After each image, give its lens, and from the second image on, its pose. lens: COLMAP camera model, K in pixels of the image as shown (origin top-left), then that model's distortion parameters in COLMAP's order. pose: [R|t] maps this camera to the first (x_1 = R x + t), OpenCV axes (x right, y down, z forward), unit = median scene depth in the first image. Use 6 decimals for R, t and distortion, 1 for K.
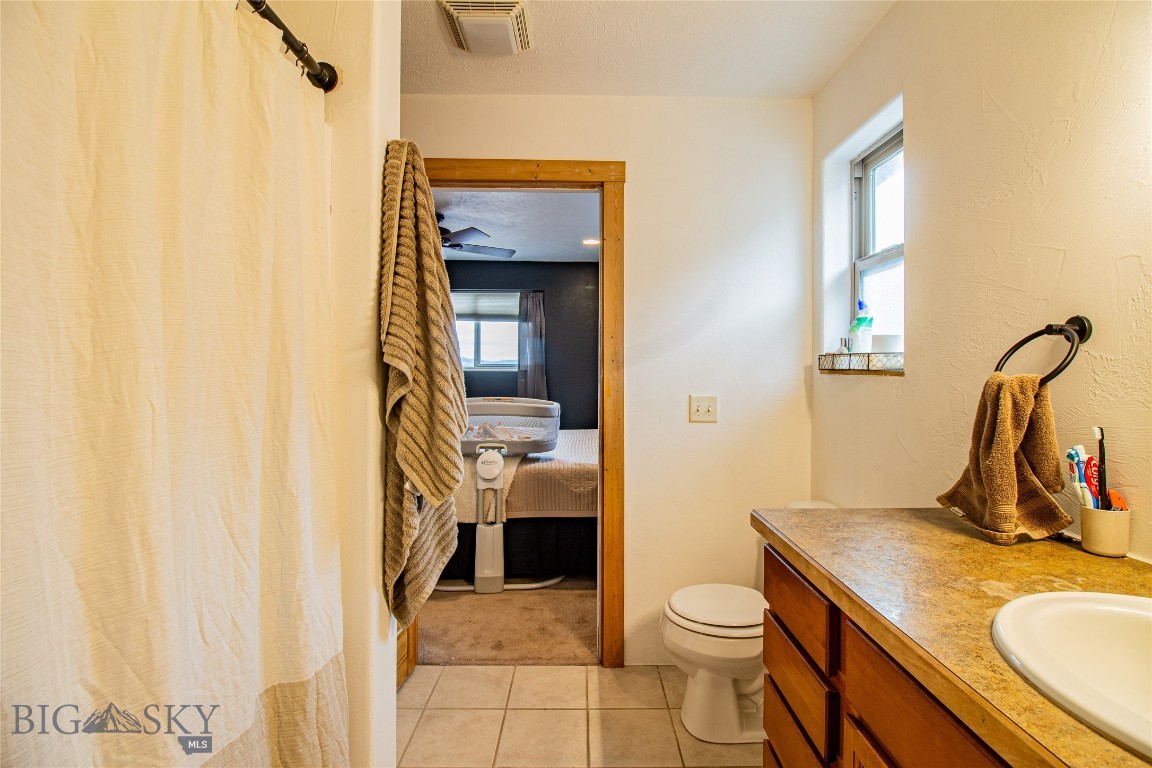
lens RADIAL K [[539.0, 0, 576.1], [0, 539.0, 375.2], [0, 0, 1]] dist [-0.014324, -0.006692]
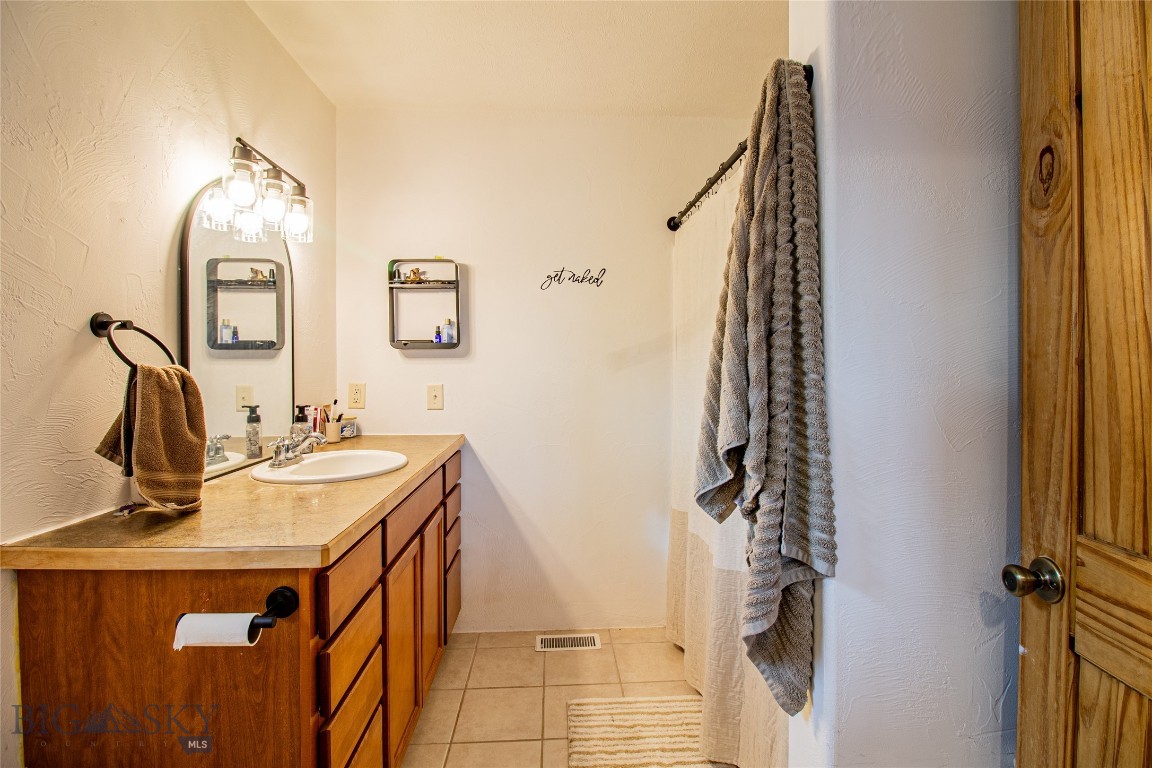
lens RADIAL K [[539.0, 0, 574.0], [0, 539.0, 373.4], [0, 0, 1]] dist [-0.014324, -0.006692]
pose [[-0.999958, 0.001501, -0.009052, -0.025811], [0.001265, 0.999663, 0.025939, -0.009666], [0.009088, 0.025927, -0.999623, 1.965120]]
